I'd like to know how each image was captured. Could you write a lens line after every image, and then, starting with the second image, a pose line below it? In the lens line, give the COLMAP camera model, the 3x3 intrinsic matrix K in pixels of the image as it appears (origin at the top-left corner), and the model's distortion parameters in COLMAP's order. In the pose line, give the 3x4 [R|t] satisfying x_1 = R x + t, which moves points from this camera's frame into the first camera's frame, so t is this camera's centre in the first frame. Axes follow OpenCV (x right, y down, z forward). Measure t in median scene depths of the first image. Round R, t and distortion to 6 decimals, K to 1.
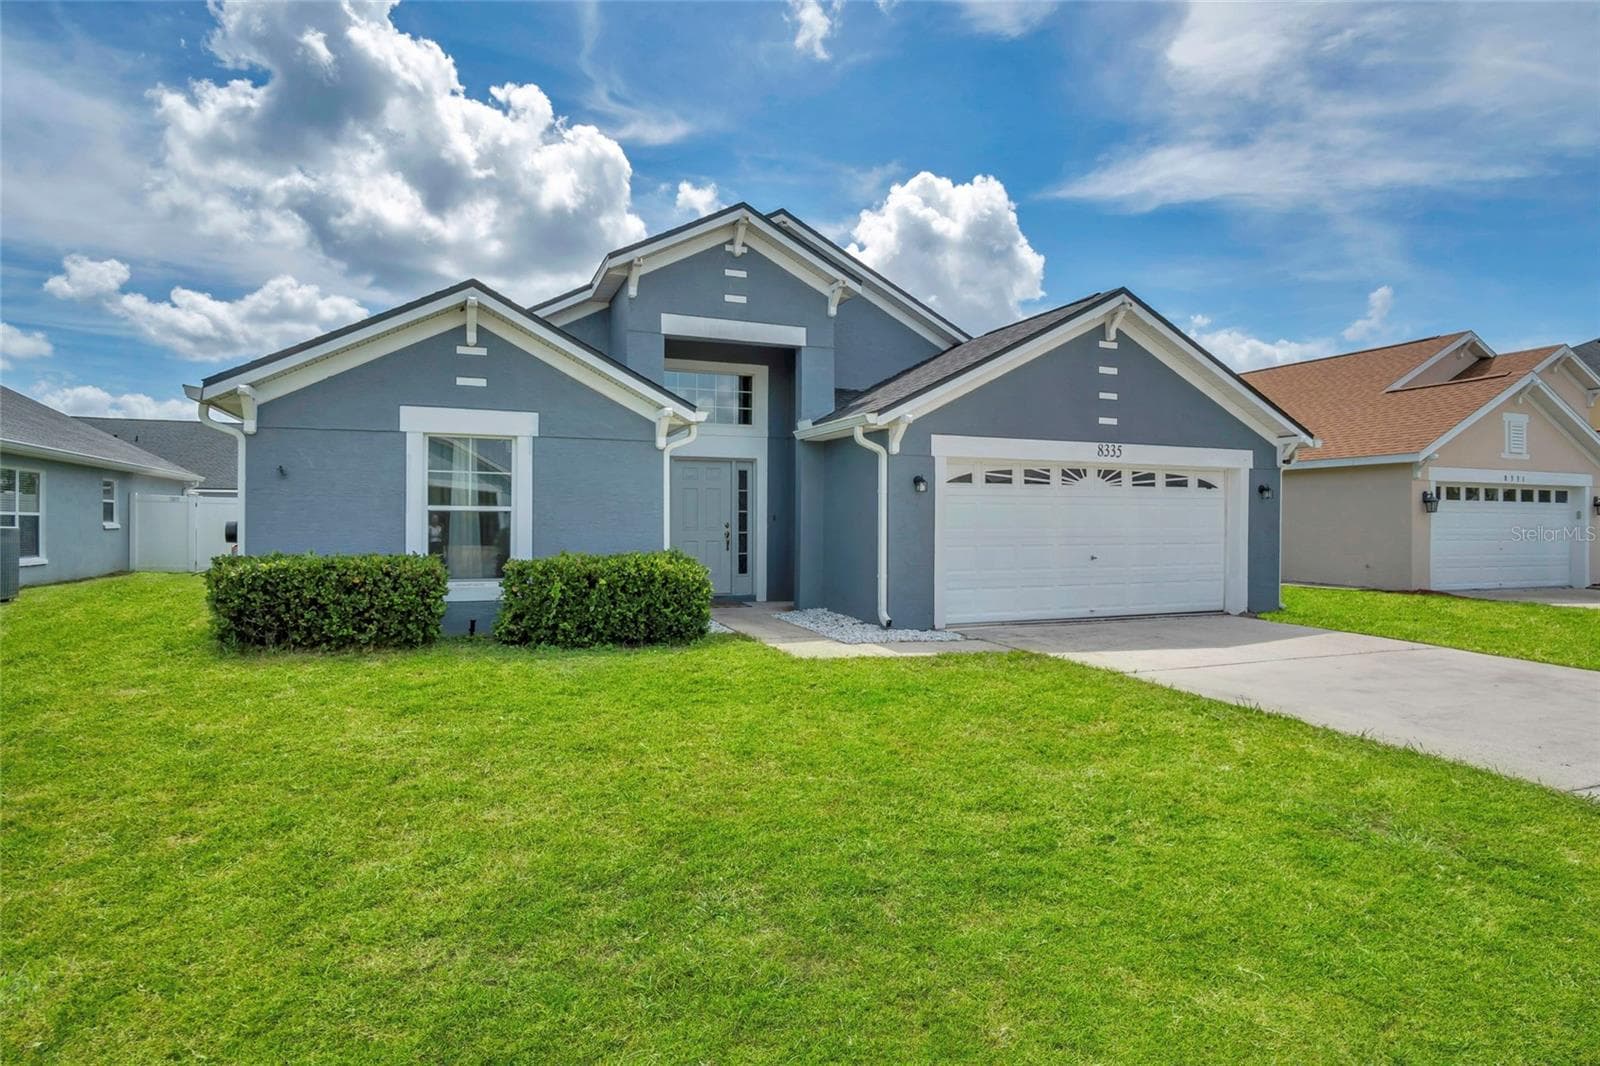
lens RADIAL K [[877.2, 0, 800.0], [0, 877.2, 533.0], [0, 0, 1]] dist [-0.029787, 0.001619]
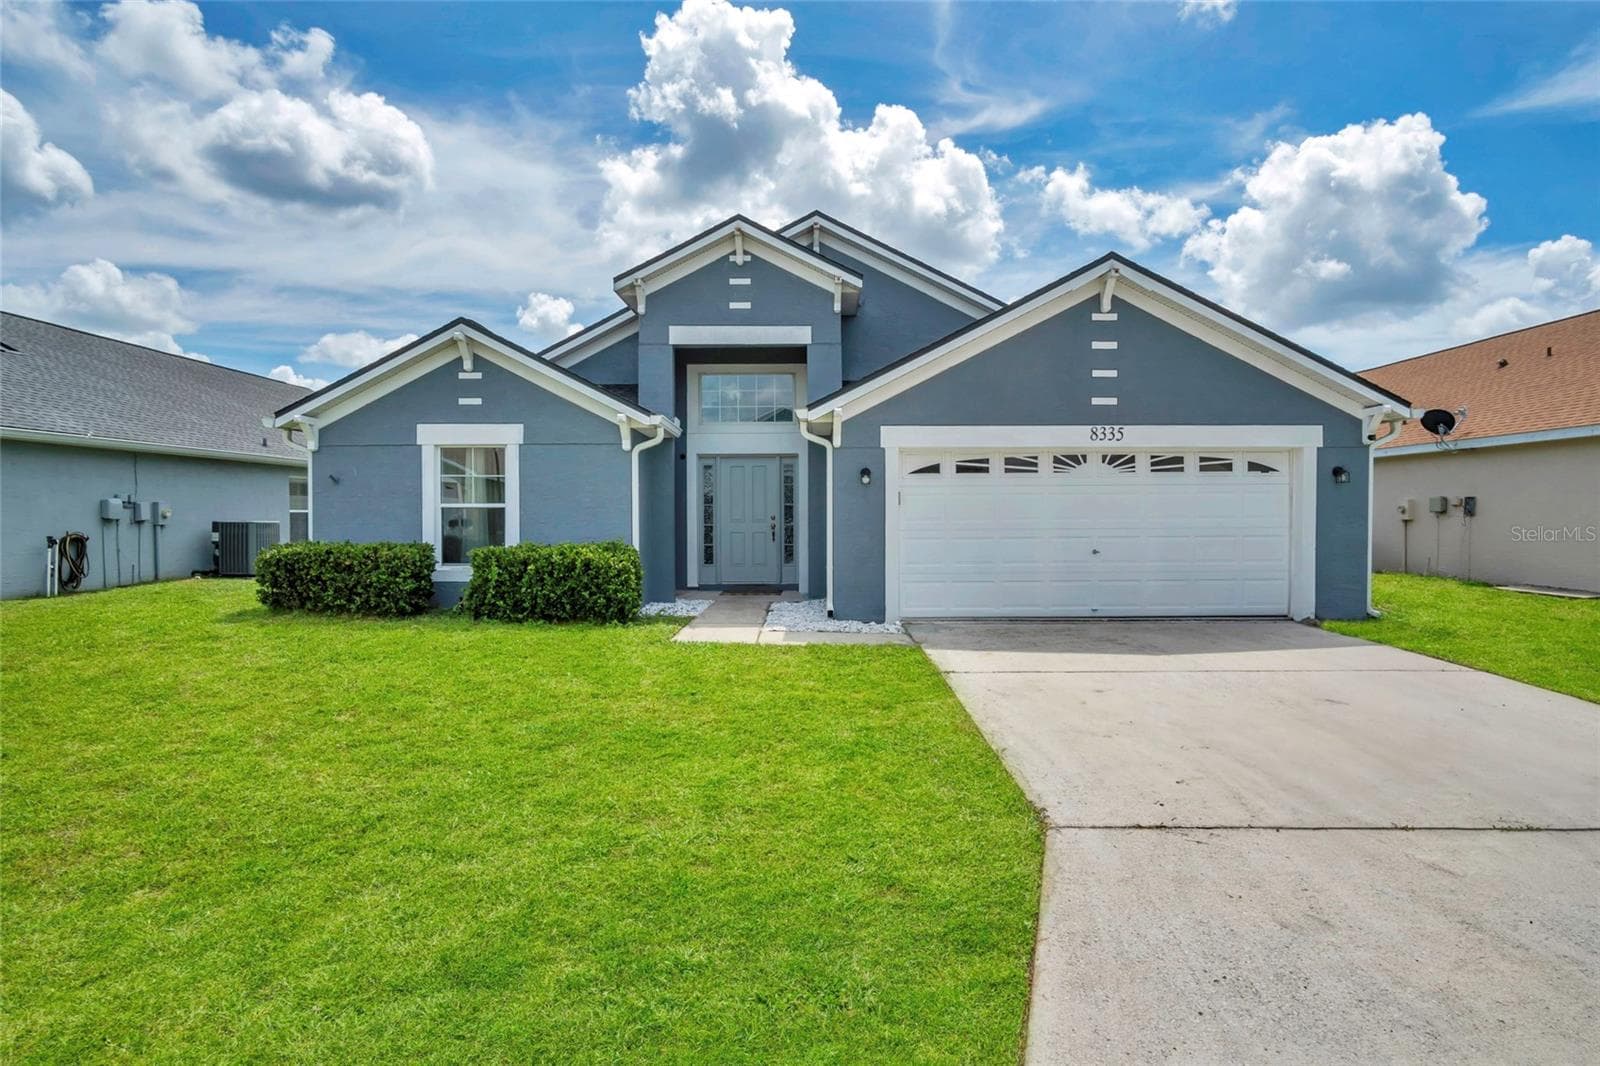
lens RADIAL K [[877.2, 0, 800.0], [0, 877.2, 533.0], [0, 0, 1]] dist [-0.029787, 0.001619]
pose [[0.924298, 0.002018, -0.381667, 0.417631], [0.001936, 0.999948, 0.009974, -0.000974], [0.381668, -0.009958, 0.924246, 0.041726]]
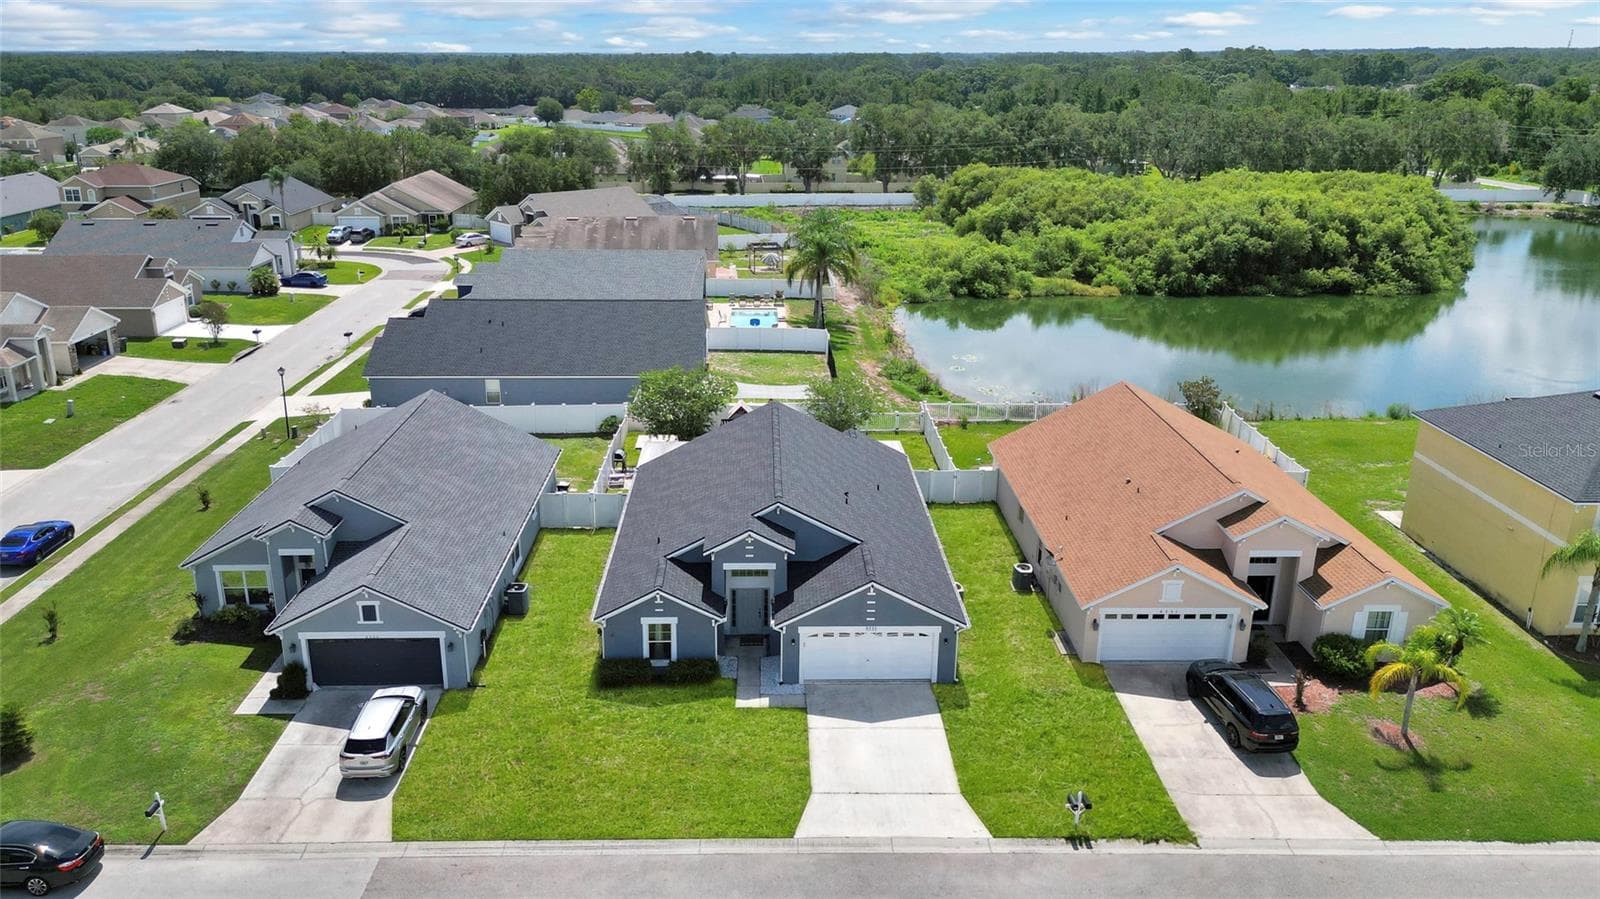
lens RADIAL K [[1161.8, 0, 799.4], [0, 1161.8, 387.6], [0, 0, 1]] dist [0.080418, -0.000141]
pose [[0.939144, 0.100399, -0.328525, 1.326778], [-0.010870, 0.964544, 0.263696, -1.877163], [0.343352, -0.244078, 0.906937, -2.351490]]
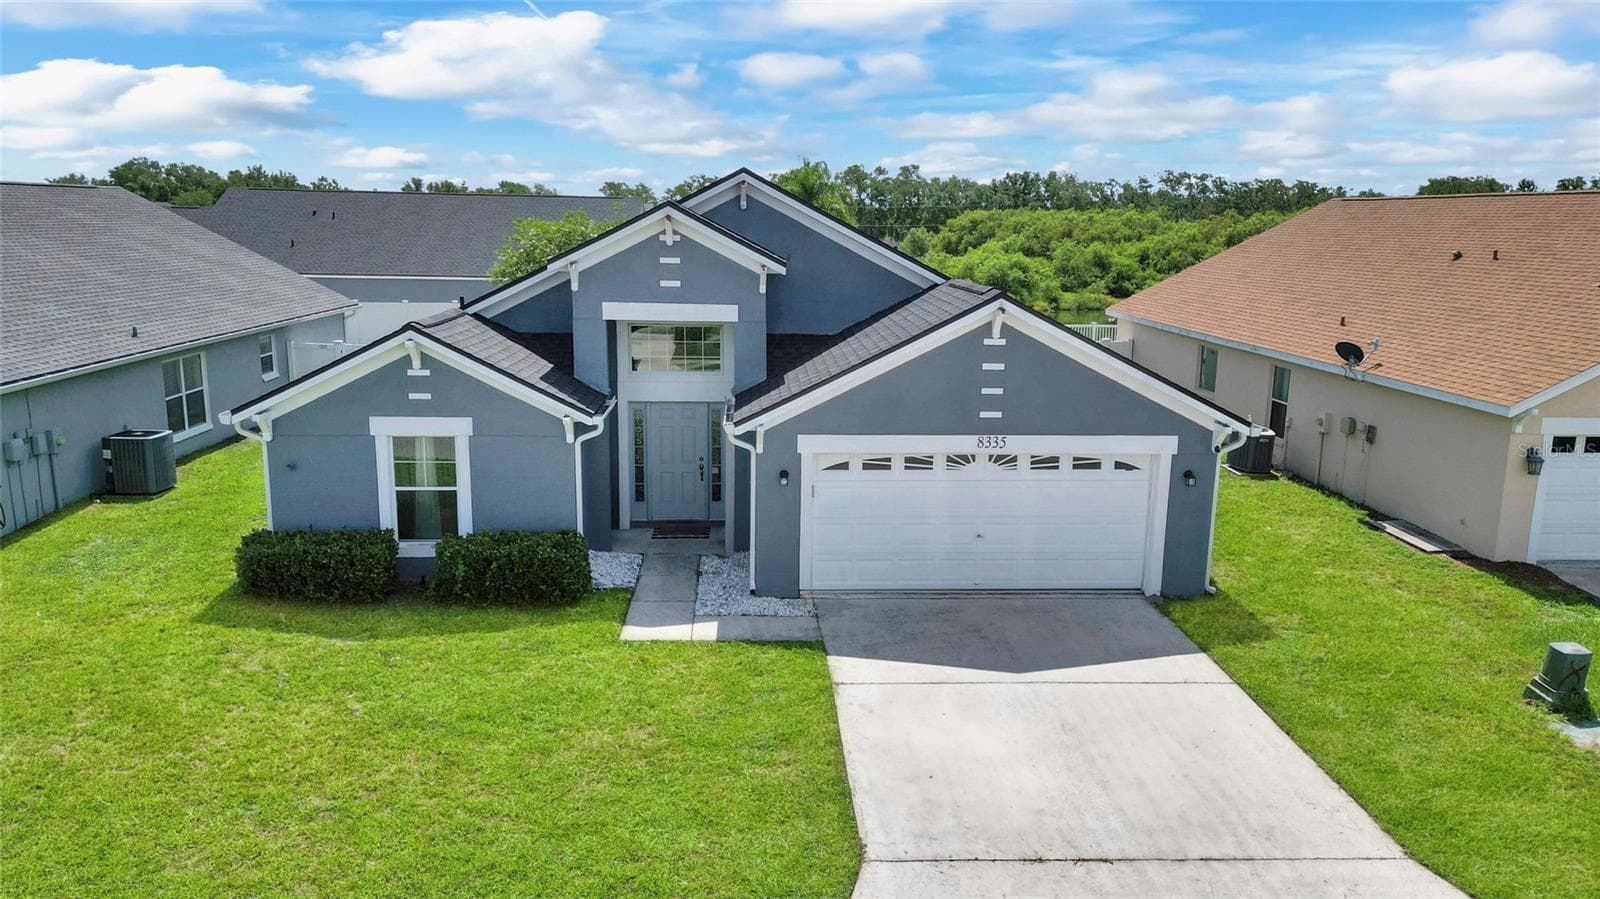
lens RADIAL K [[1124.7, 0, 813.3], [0, 1124.7, 457.2], [0, 0, 1]] dist [0.103836, -0.129173]
pose [[0.950868, 0.074258, -0.300559, 0.575586], [-0.016144, 0.981381, 0.191390, -0.342585], [0.309175, -0.177135, 0.934363, -0.349675]]
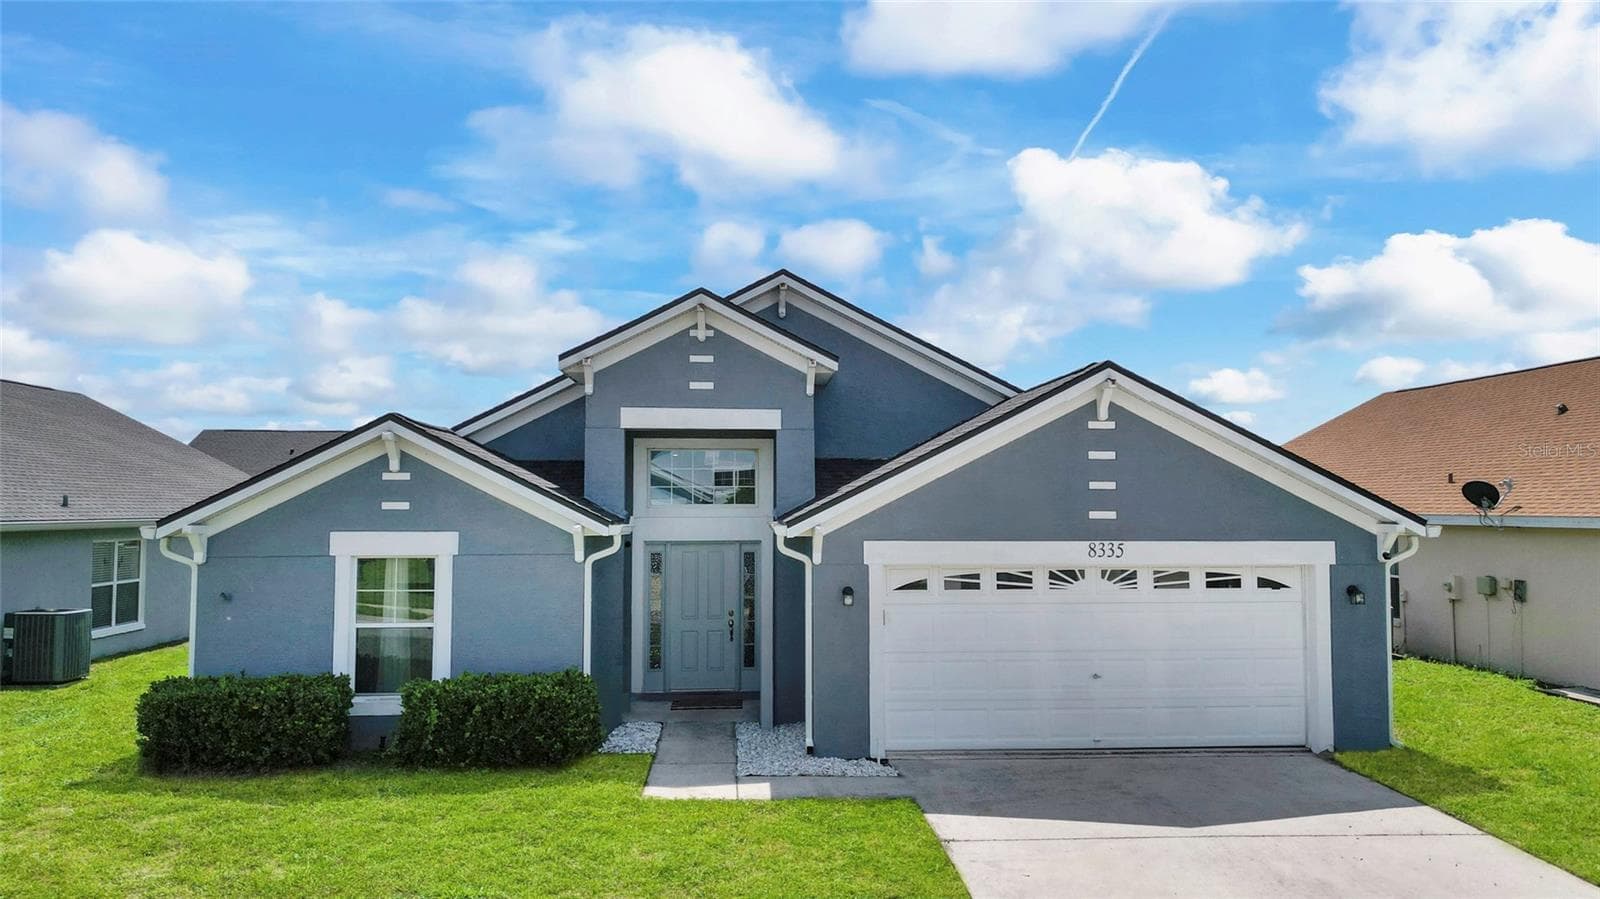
lens RADIAL K [[1170.0, 0, 812.8], [0, 1170.0, 455.9], [0, 0, 1]] dist [0.081160, -0.089057]
pose [[0.954102, -0.017533, -0.298969, 0.437493], [0.000819, 0.998434, -0.055940, -0.125068], [0.299481, 0.053127, 0.952622, -0.176658]]
